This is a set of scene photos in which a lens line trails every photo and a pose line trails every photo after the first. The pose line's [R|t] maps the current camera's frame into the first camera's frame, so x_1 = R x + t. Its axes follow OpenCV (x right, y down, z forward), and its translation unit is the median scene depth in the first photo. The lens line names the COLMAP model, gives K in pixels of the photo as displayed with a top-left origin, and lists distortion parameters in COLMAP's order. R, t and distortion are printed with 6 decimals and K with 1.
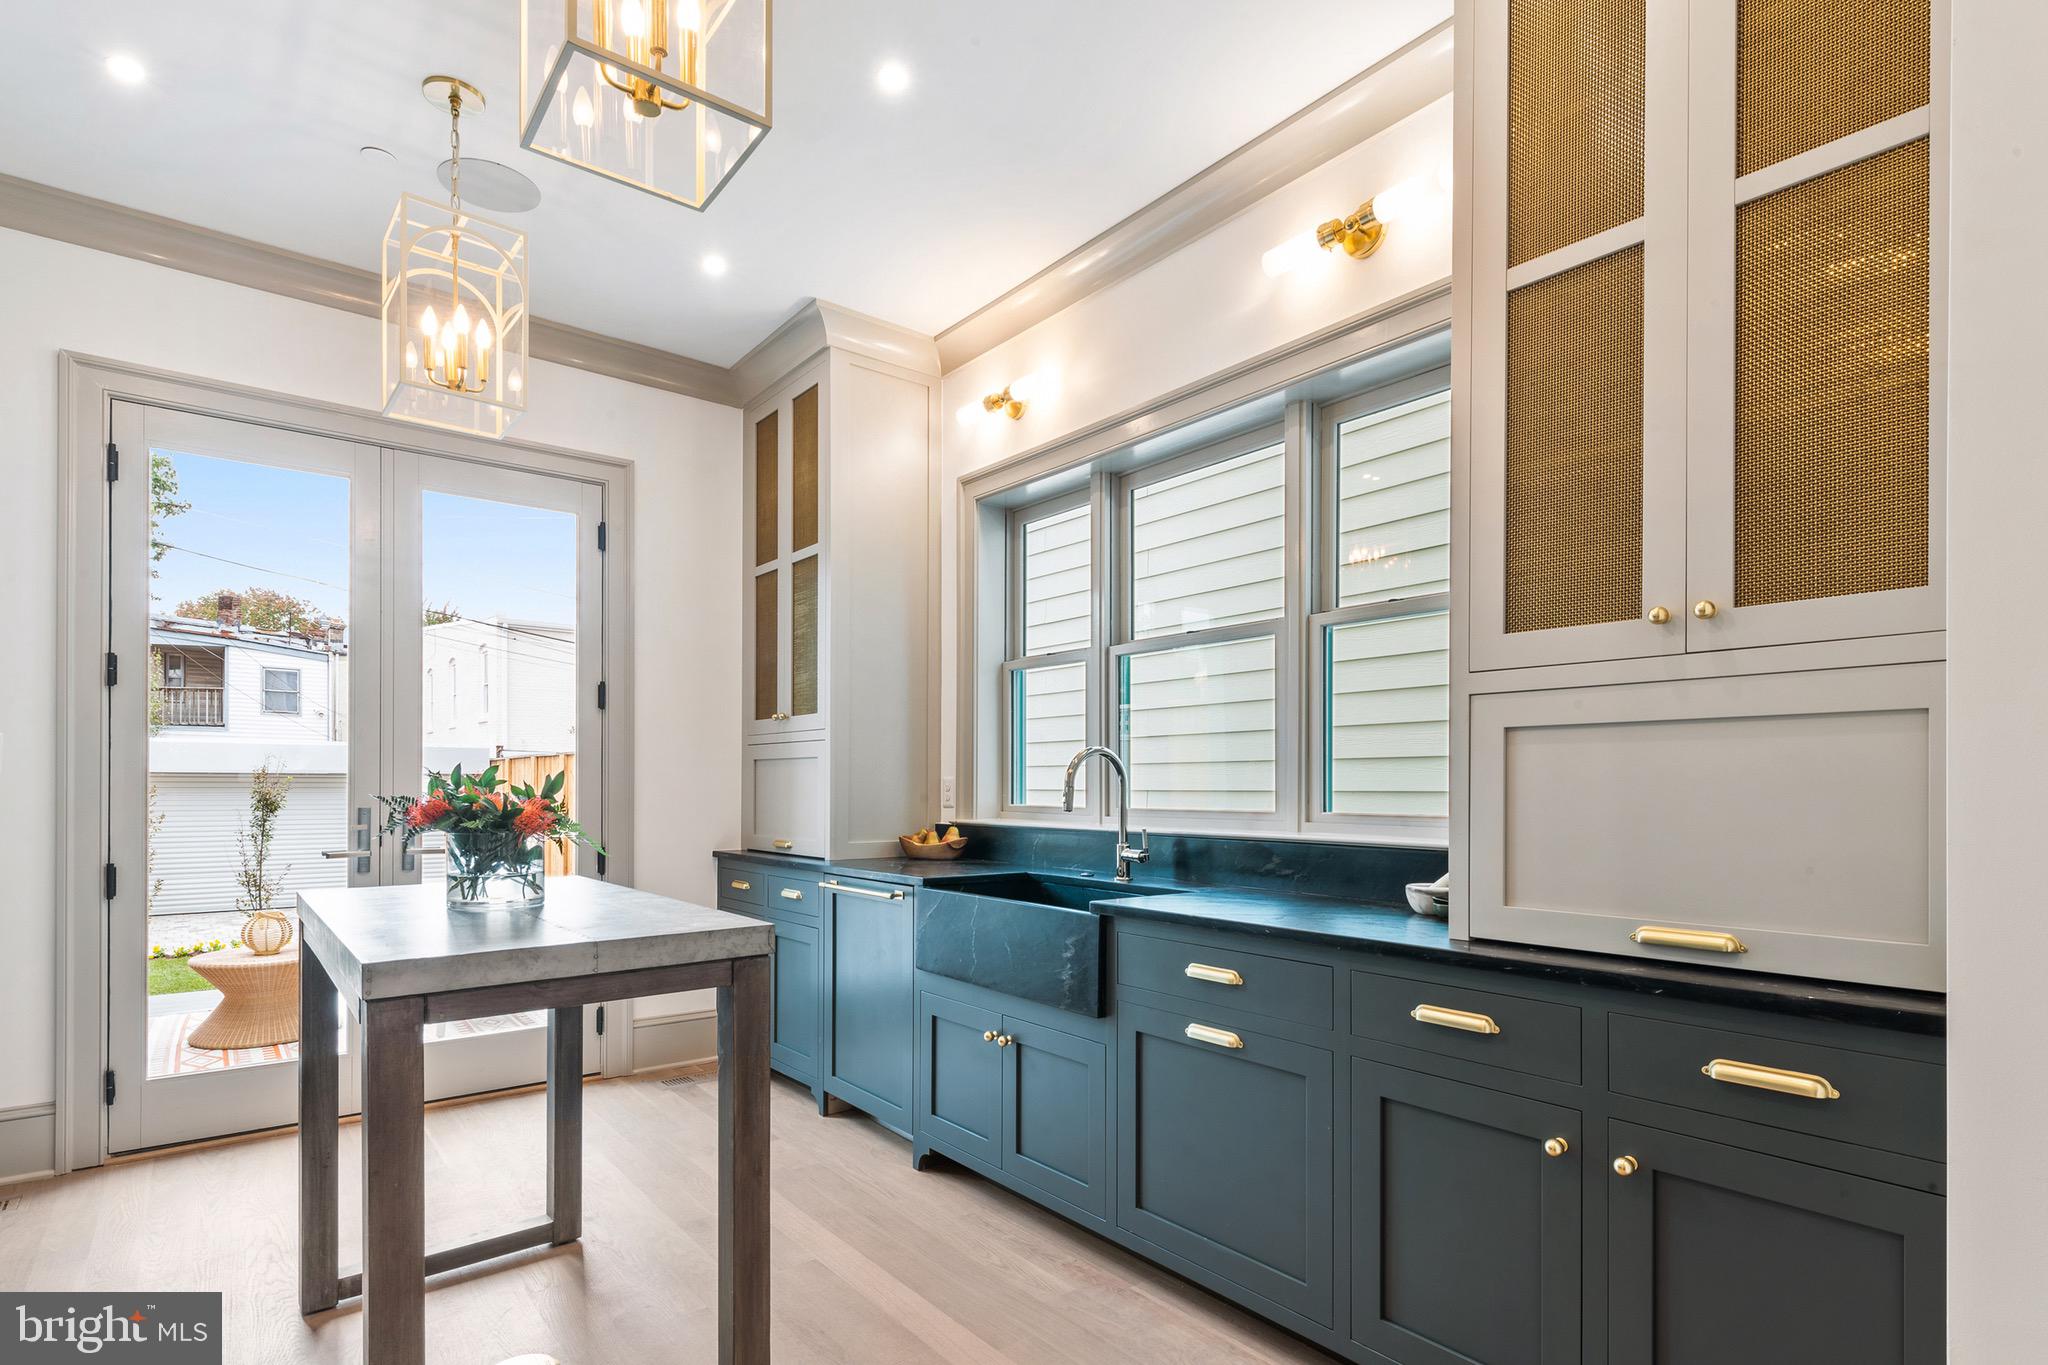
lens RADIAL K [[1017.0, 0, 1015.9], [0, 1017.0, 795.7], [0, 0, 1]] dist [0.012708, -0.002861]
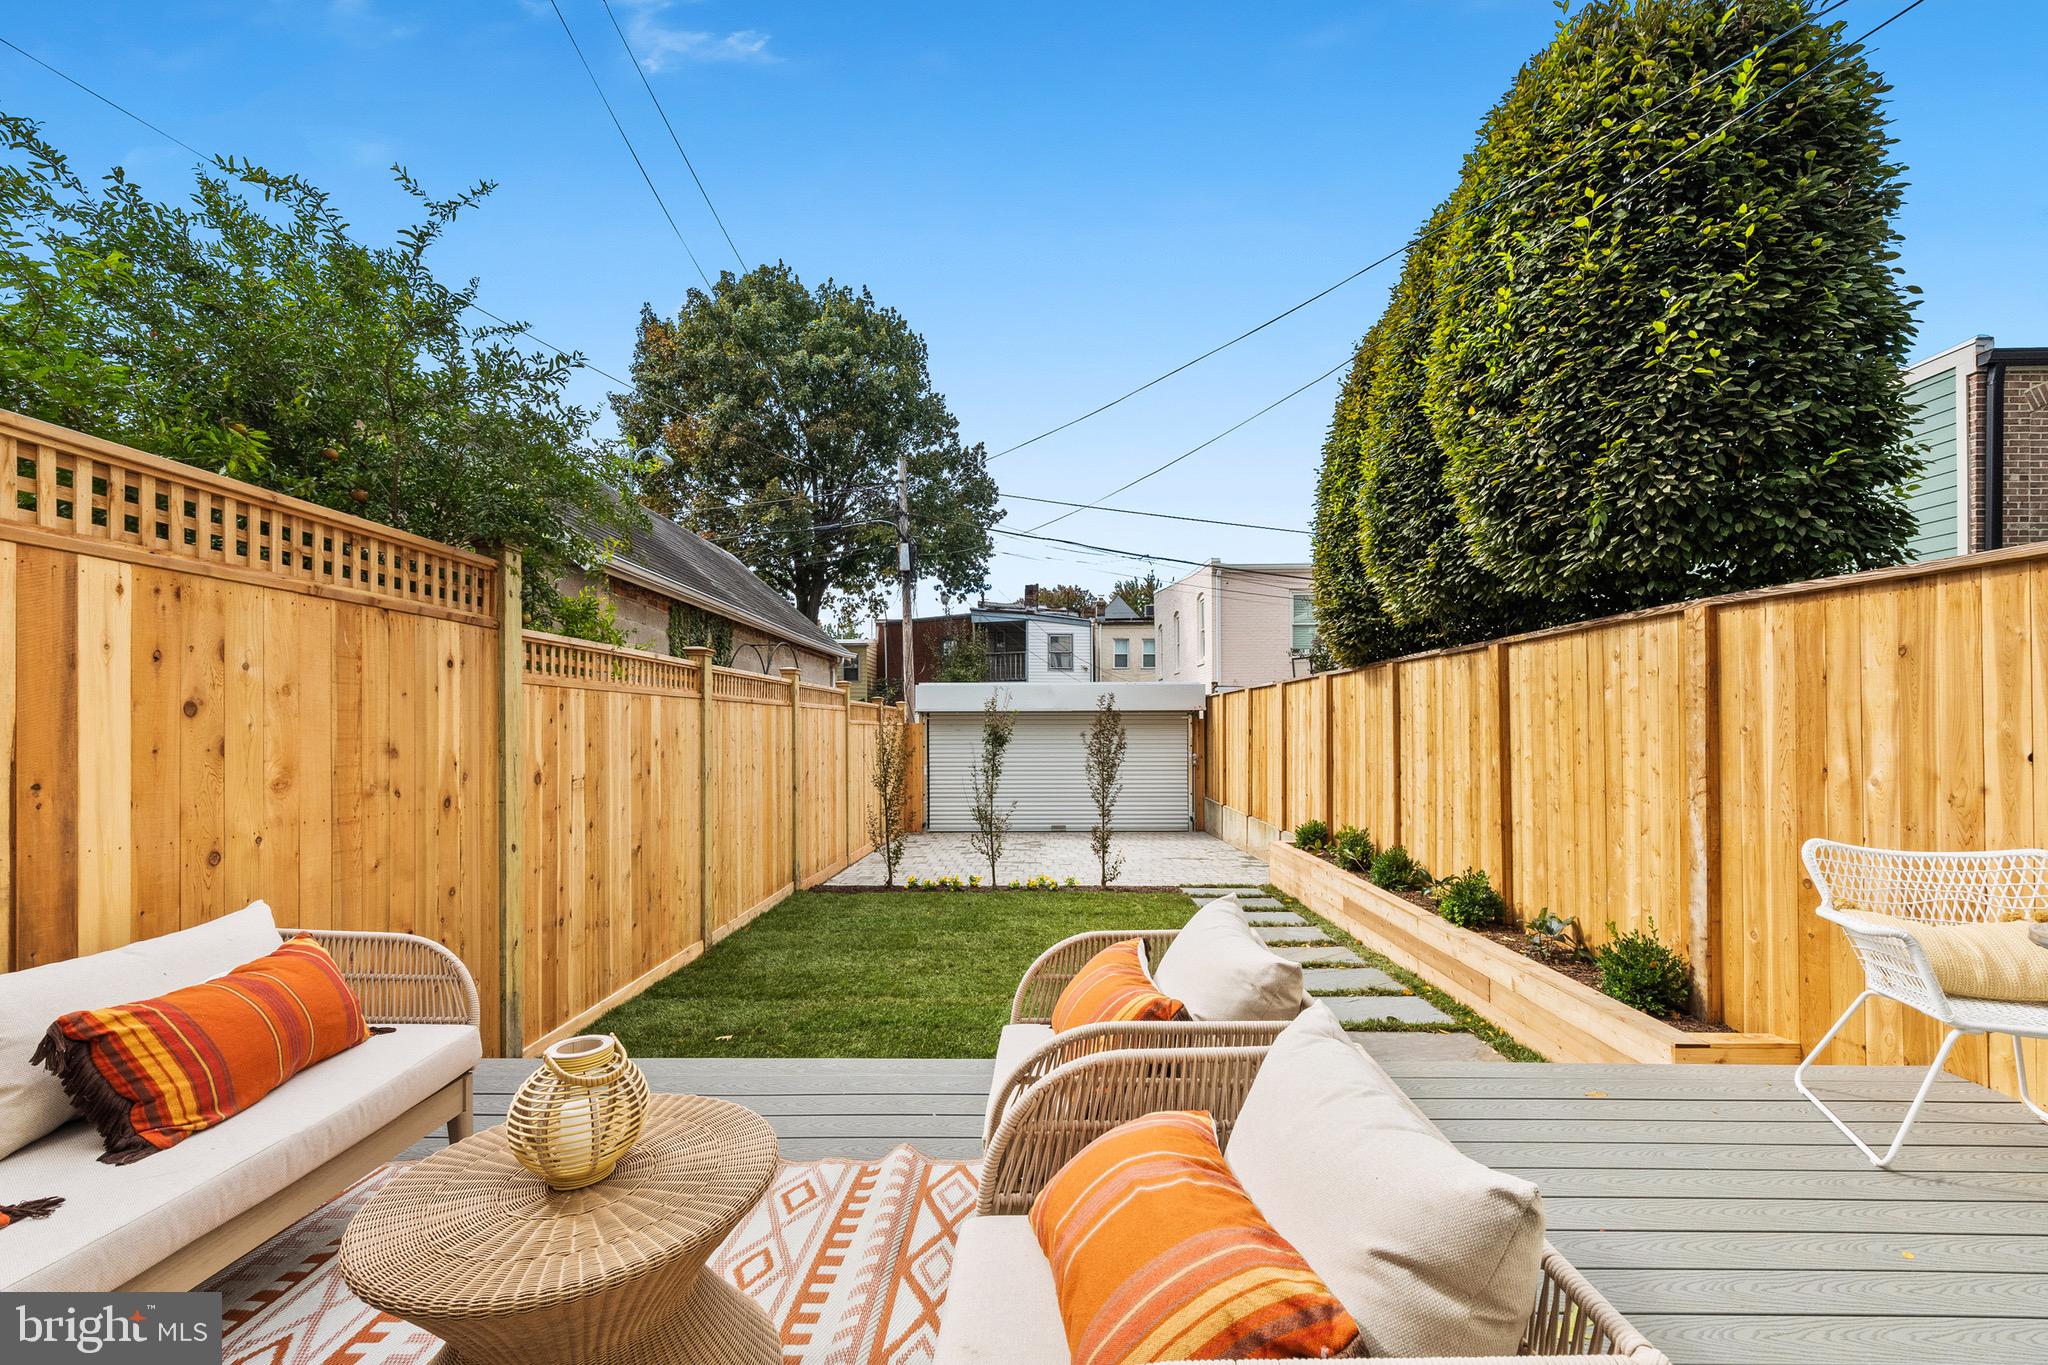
lens RADIAL K [[866.7, 0, 1023.4], [0, 866.7, 729.4], [0, 0, 1]] dist [0.000375, 0.000052]
pose [[0.774123, -0.004513, -0.633019, -0.613116], [0.001566, 0.999985, -0.005214, 0.013491], [0.633033, 0.003045, 0.774119, 1.208502]]
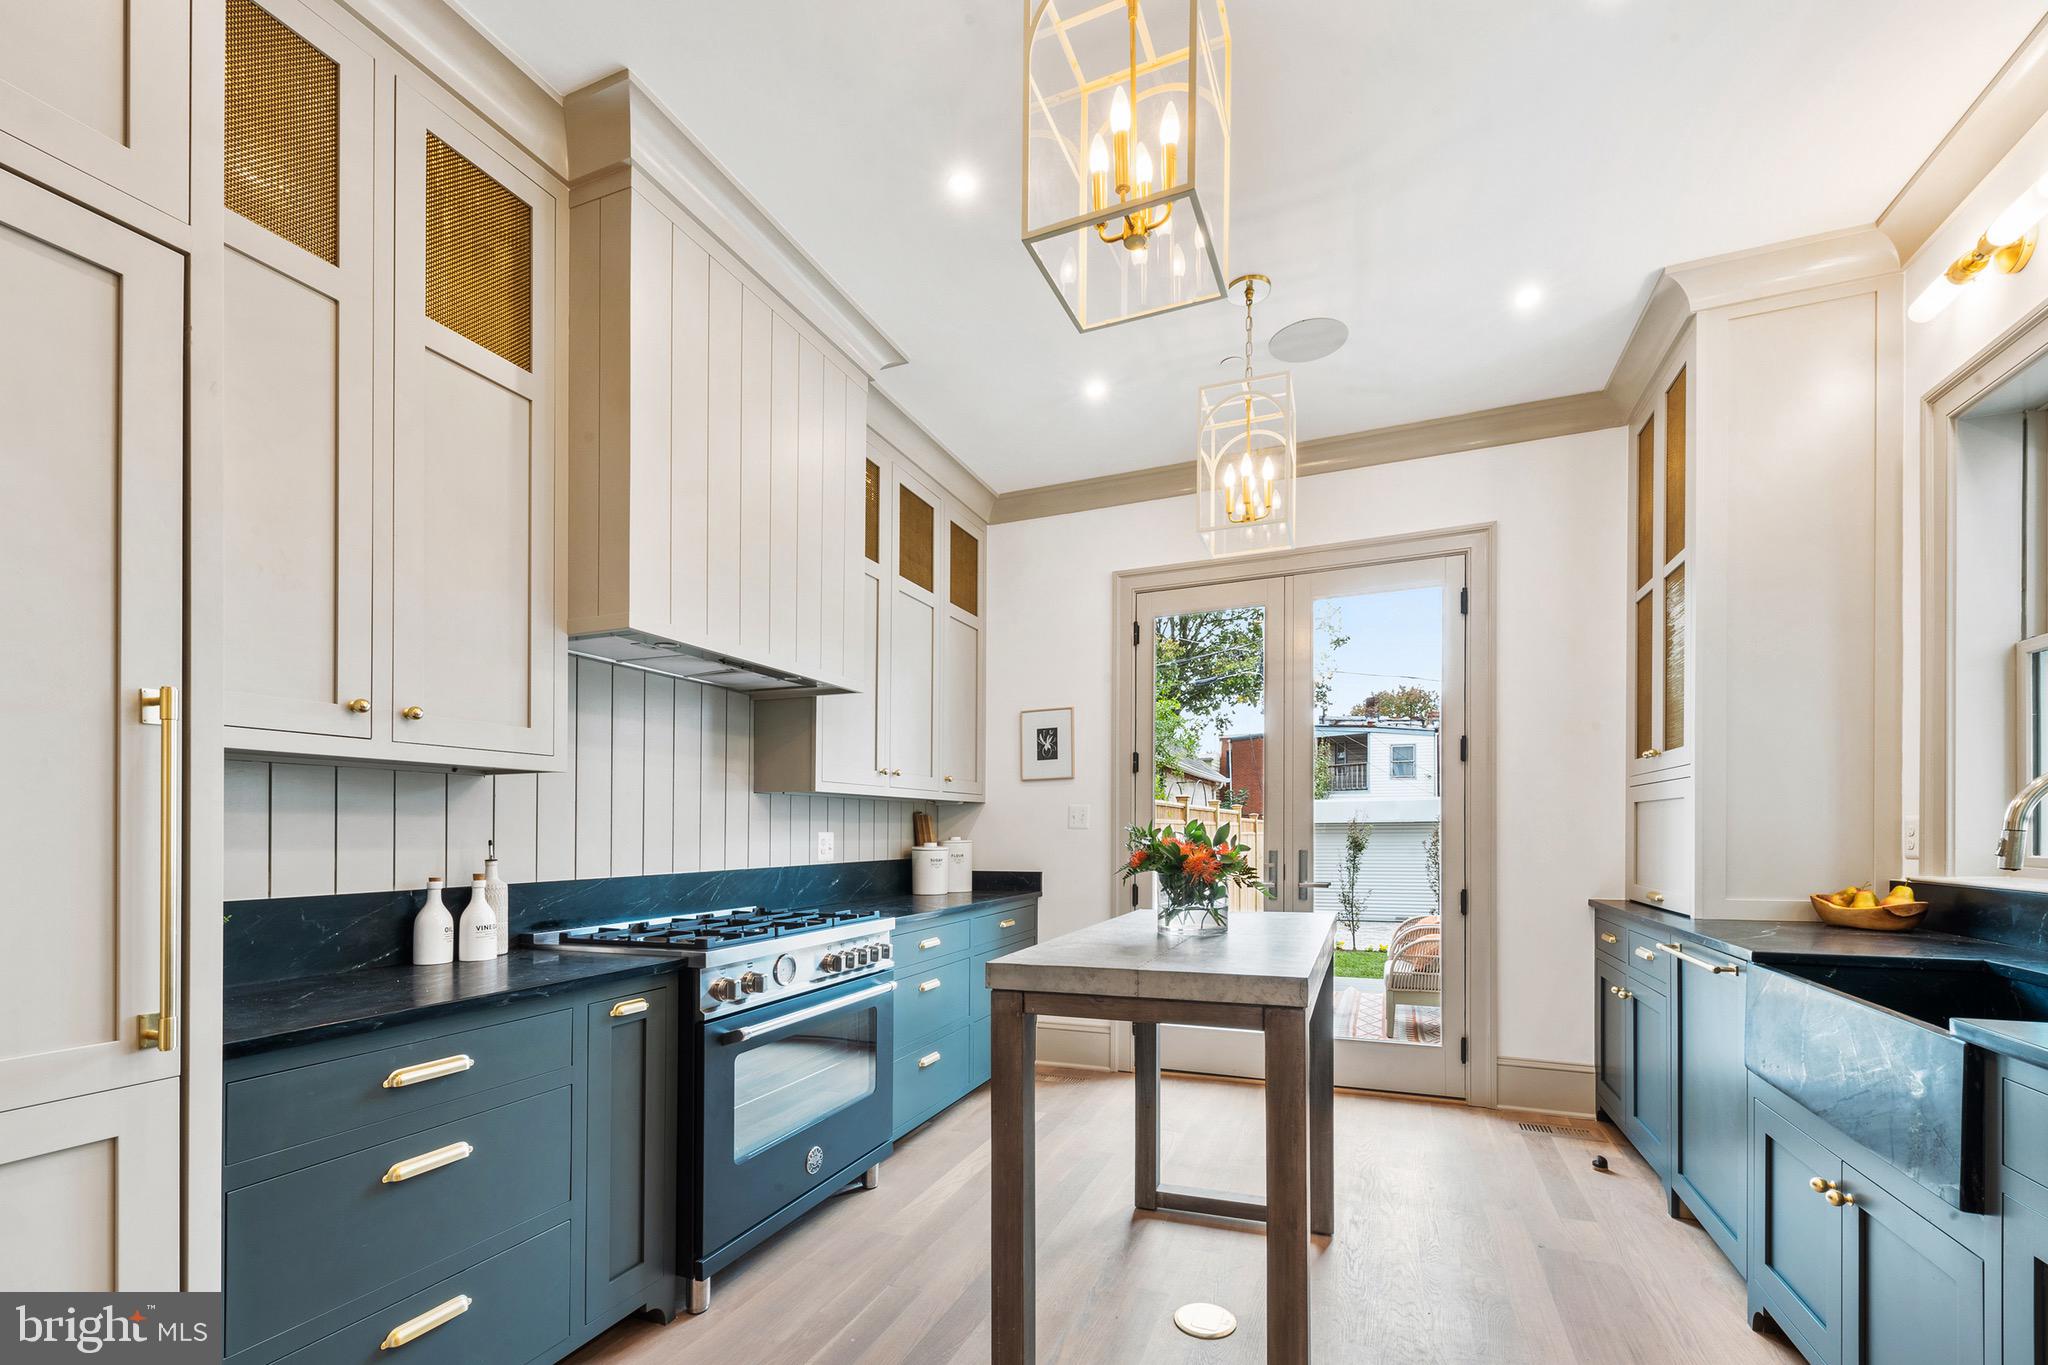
lens RADIAL K [[850.6, 0, 1036.1], [0, 850.6, 837.0], [0, 0, 1]] dist [0.007457, -0.001117]
pose [[0.499454, -0.002682, -0.866336, 0.152767], [0.001533, 0.999996, -0.002212, -0.003499], [0.866339, -0.000224, 0.499456, 0.162121]]
